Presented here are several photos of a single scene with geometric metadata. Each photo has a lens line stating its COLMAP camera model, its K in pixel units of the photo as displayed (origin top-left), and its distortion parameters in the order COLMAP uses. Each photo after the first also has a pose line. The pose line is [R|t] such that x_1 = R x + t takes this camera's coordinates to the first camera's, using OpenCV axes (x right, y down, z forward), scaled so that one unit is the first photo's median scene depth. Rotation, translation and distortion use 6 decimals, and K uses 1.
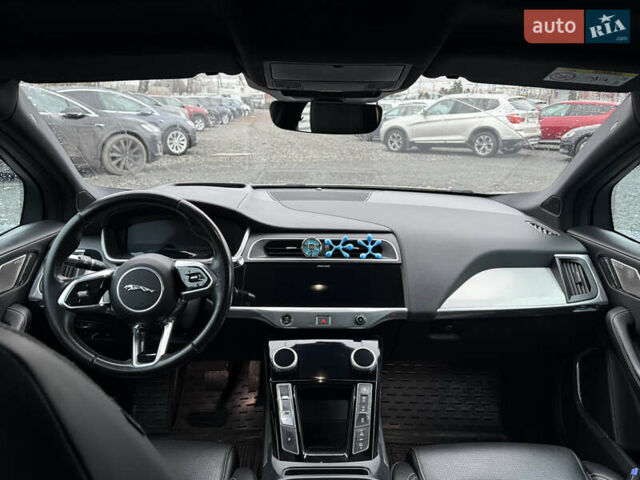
lens RADIAL K [[537.9, 0, 320.0], [0, 537.9, 240.0], [0, 0, 1]] dist [0.067226, -0.000992]
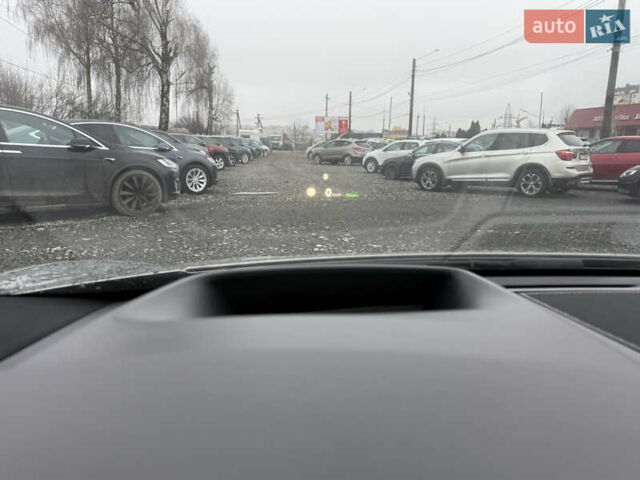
lens RADIAL K [[532.4, 0, 316.2], [0, 532.4, 261.6], [0, 0, 1]] dist [-0.000673, -0.006245]
pose [[0.999387, 0.006057, -0.034494, -0.025964], [-0.007163, 0.999462, -0.032019, -0.013111], [0.034282, 0.032246, 0.998892, 0.098585]]
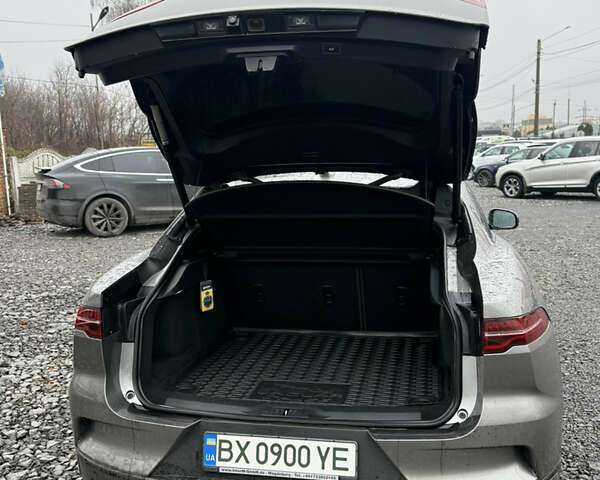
lens RADIAL K [[644.0, 0, 300.0], [0, 644.0, 240.0], [0, 0, 1]] dist [0.181539, -0.458617]
pose [[0.974475, -0.005639, -0.224426, 0.038175], [-0.017577, 0.994699, -0.101316, 0.038871], [0.223808, 0.102675, 0.969210, -0.220245]]
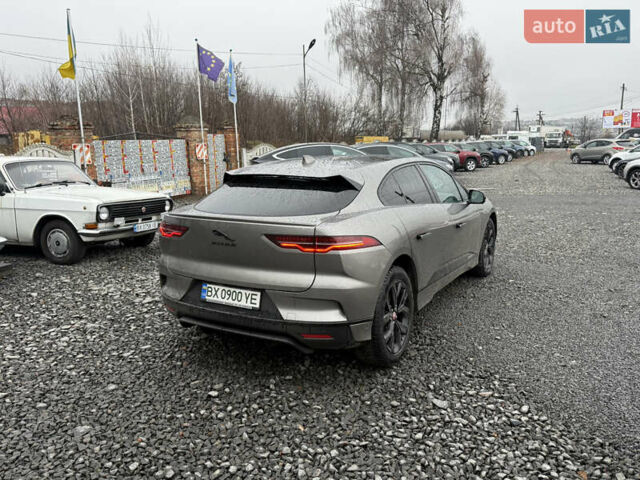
lens RADIAL K [[519.9, 0, 320.0], [0, 519.9, 240.0], [0, 0, 1]] dist [0.008760, 0.000387]
pose [[0.857827, 0.065788, -0.509711, 0.155189], [-0.098611, 0.994415, -0.037610, 0.050532], [0.504390, 0.082526, 0.859524, -0.264455]]
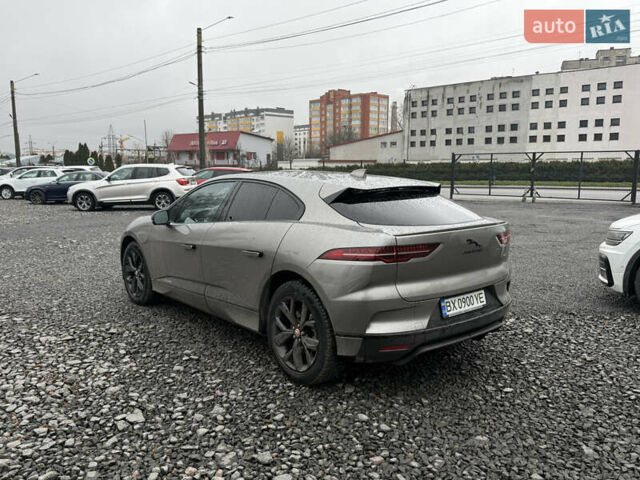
lens RADIAL K [[519.9, 0, 320.0], [0, 519.9, 240.0], [0, 0, 1]] dist [0.008760, 0.000387]
pose [[0.782052, -0.098150, 0.615435, -0.193682], [0.161489, 0.985706, -0.048009, 0.043096], [-0.601926, 0.136932, 0.786724, -0.232495]]
